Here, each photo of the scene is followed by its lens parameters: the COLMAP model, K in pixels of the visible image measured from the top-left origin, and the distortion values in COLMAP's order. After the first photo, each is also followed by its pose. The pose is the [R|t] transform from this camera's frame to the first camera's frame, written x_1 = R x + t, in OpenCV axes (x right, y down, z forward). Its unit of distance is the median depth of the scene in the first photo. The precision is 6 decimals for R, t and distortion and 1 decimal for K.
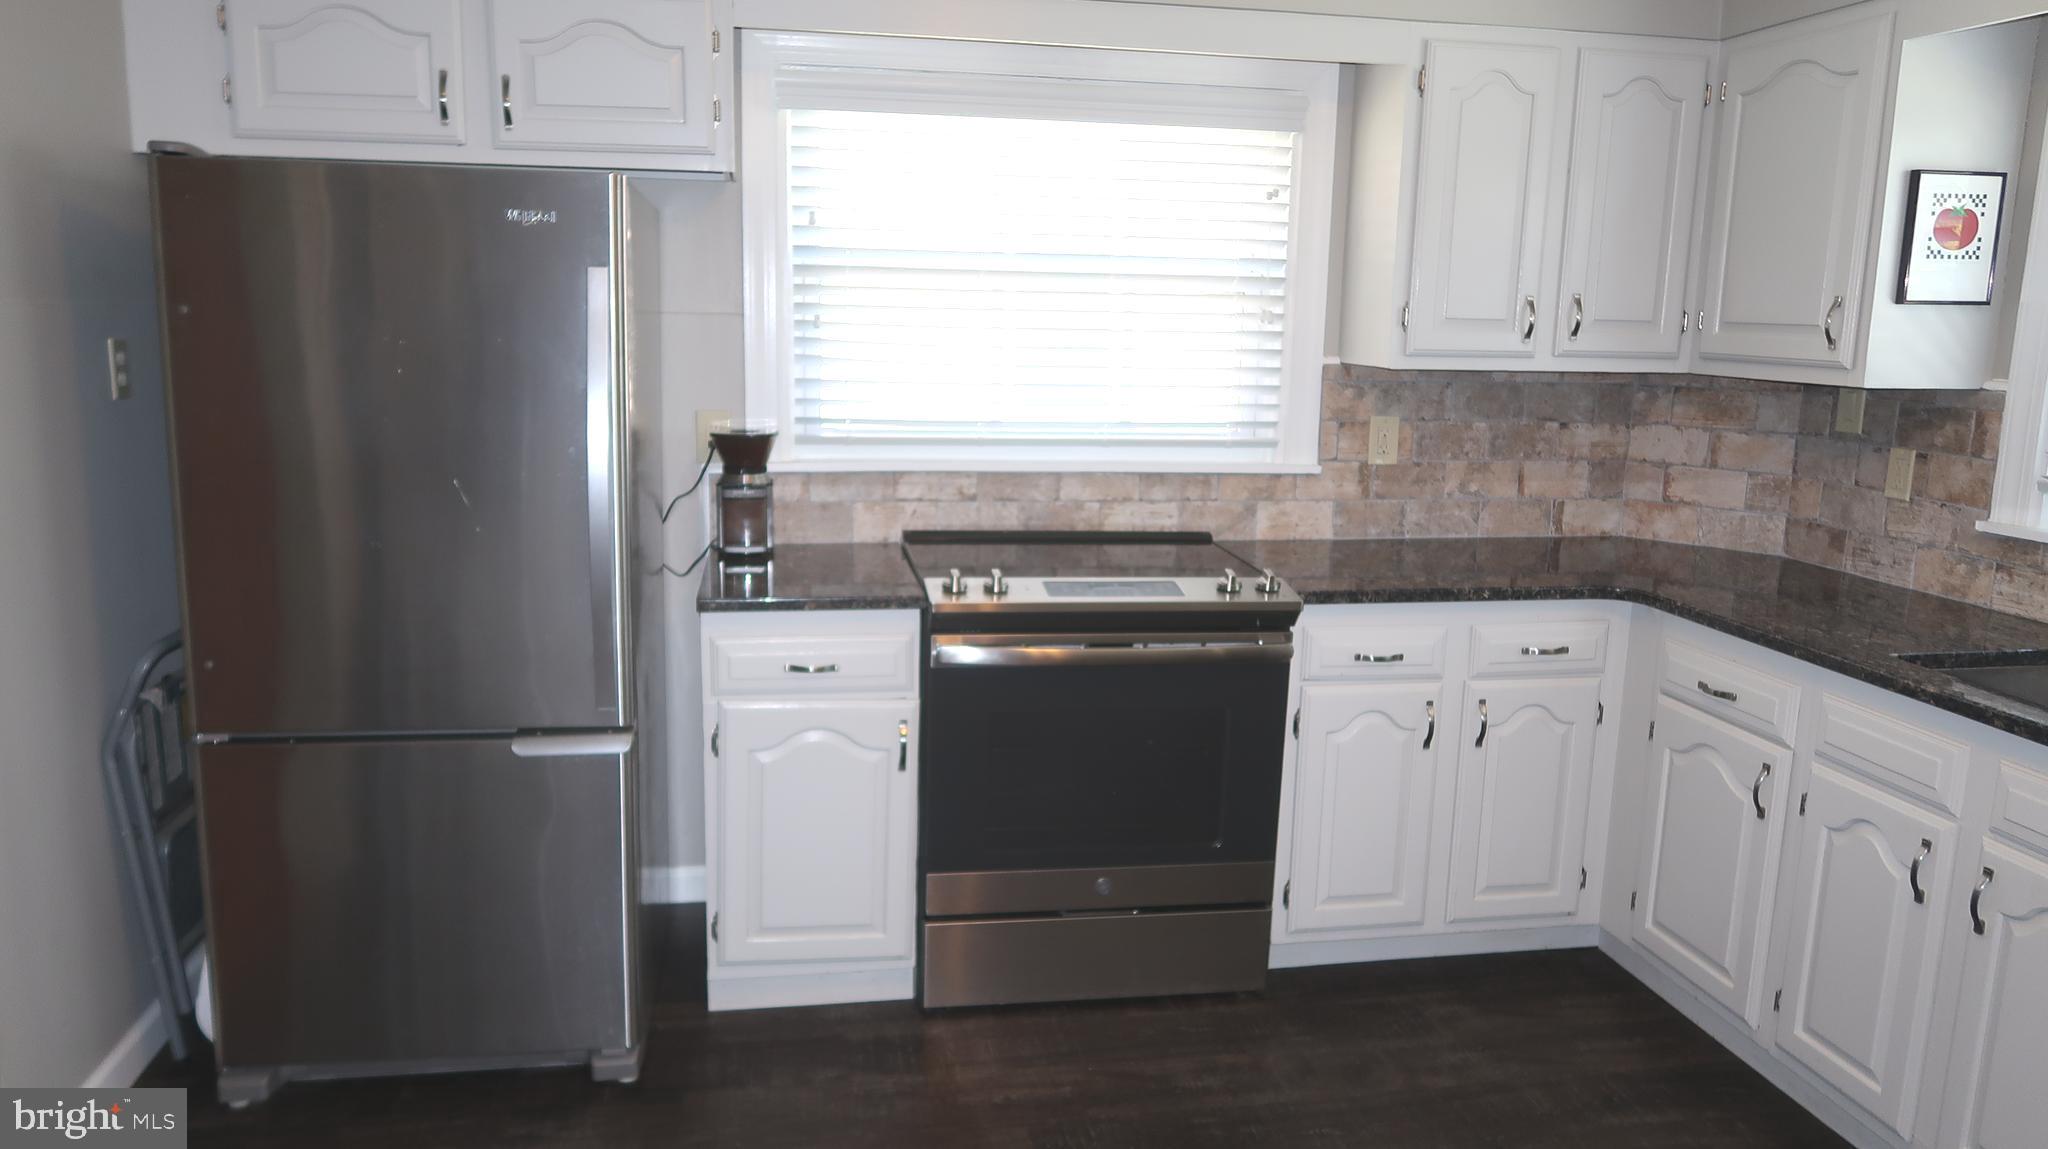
lens RADIAL K [[1405.8, 0, 1021.8], [0, 1405.8, 567.2], [0, 0, 1]] dist [-0.025143, 0.007139]
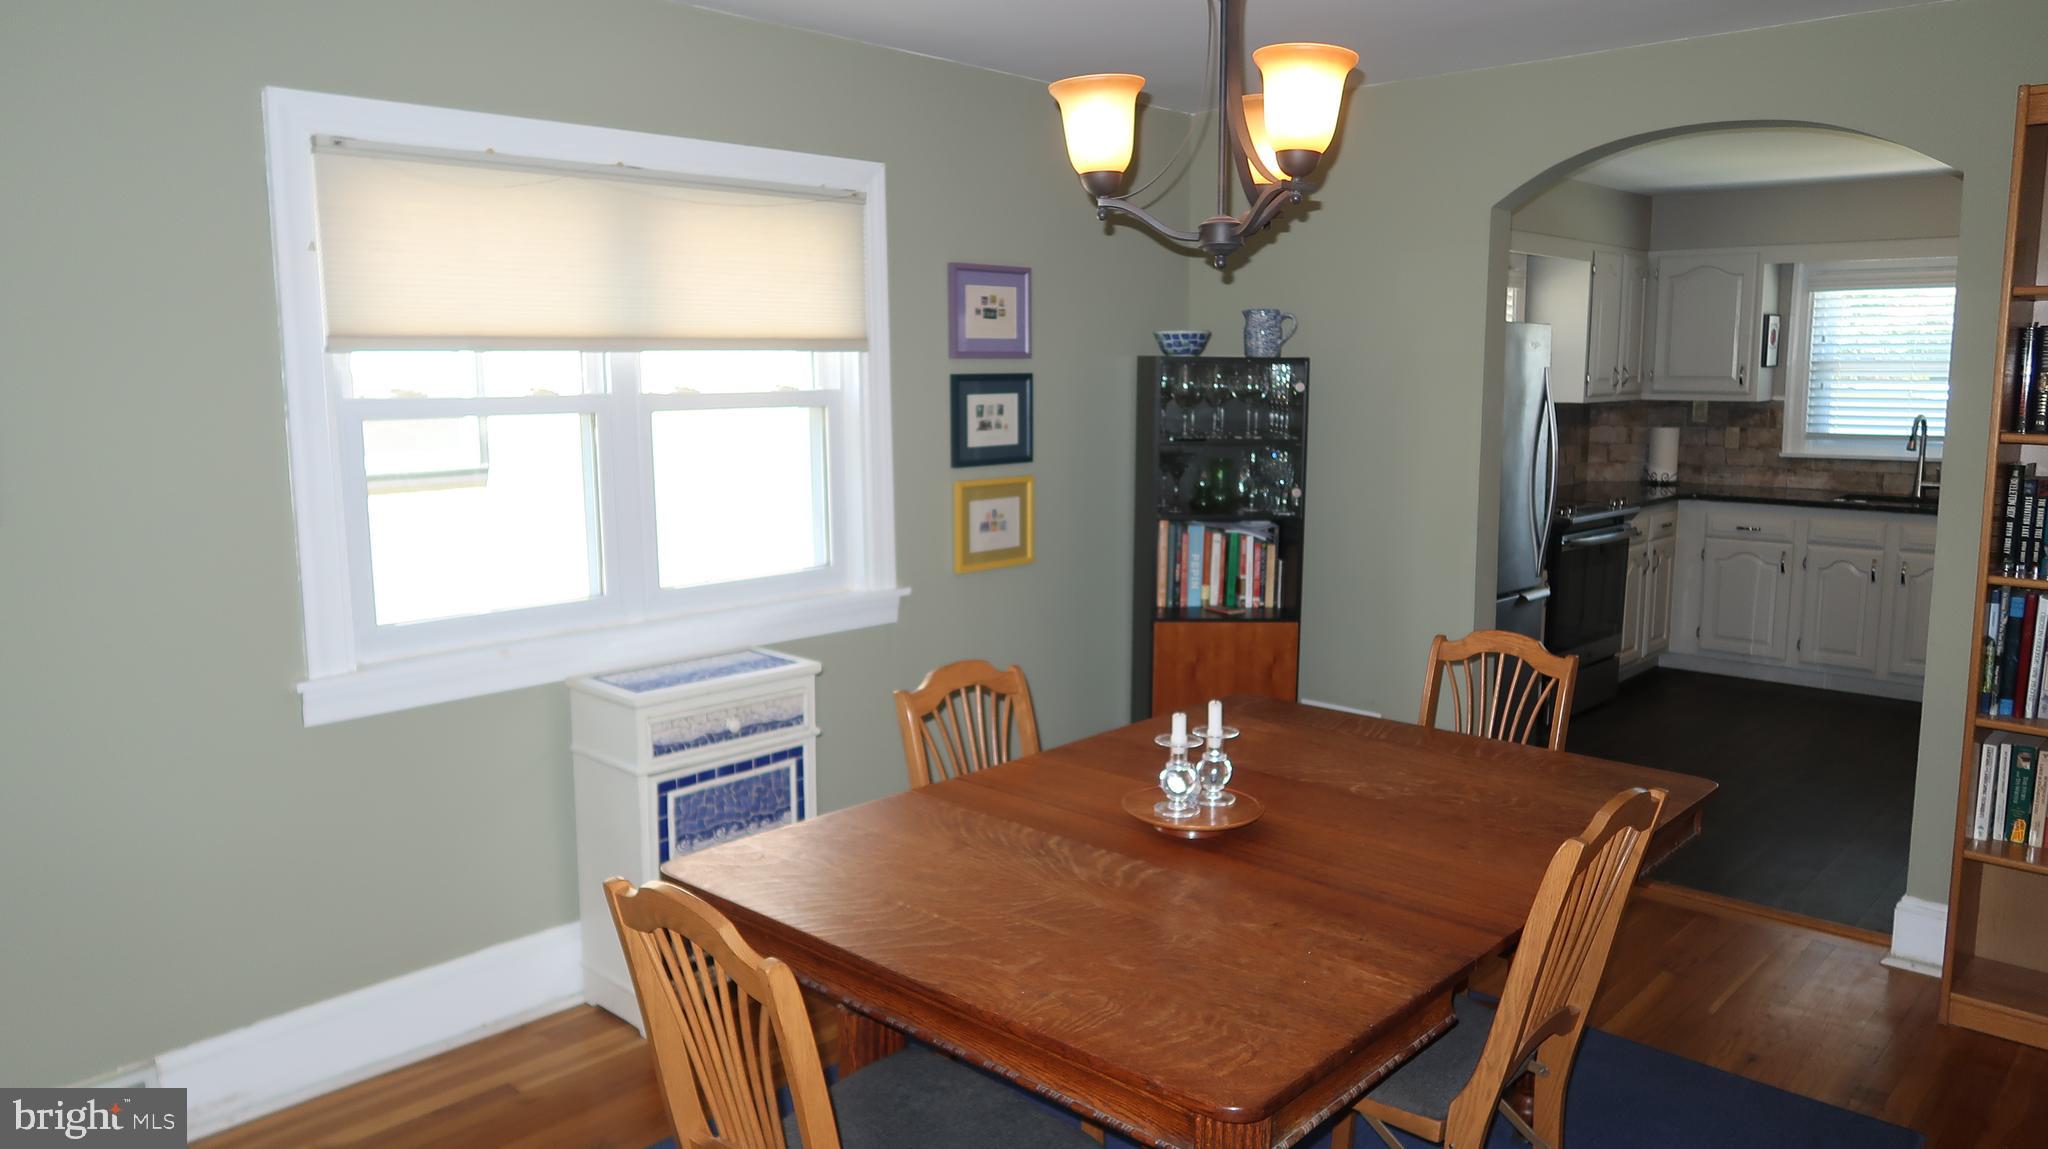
lens RADIAL K [[1405.8, 0, 1025.4], [0, 1405.8, 584.8], [0, 0, 1]] dist [-0.025143, 0.007139]
pose [[0.789485, -0.119802, 0.601964, -1.825567], [0.132664, 0.990889, 0.023214, -0.034605], [-0.599261, 0.061532, 0.798186, -0.164407]]
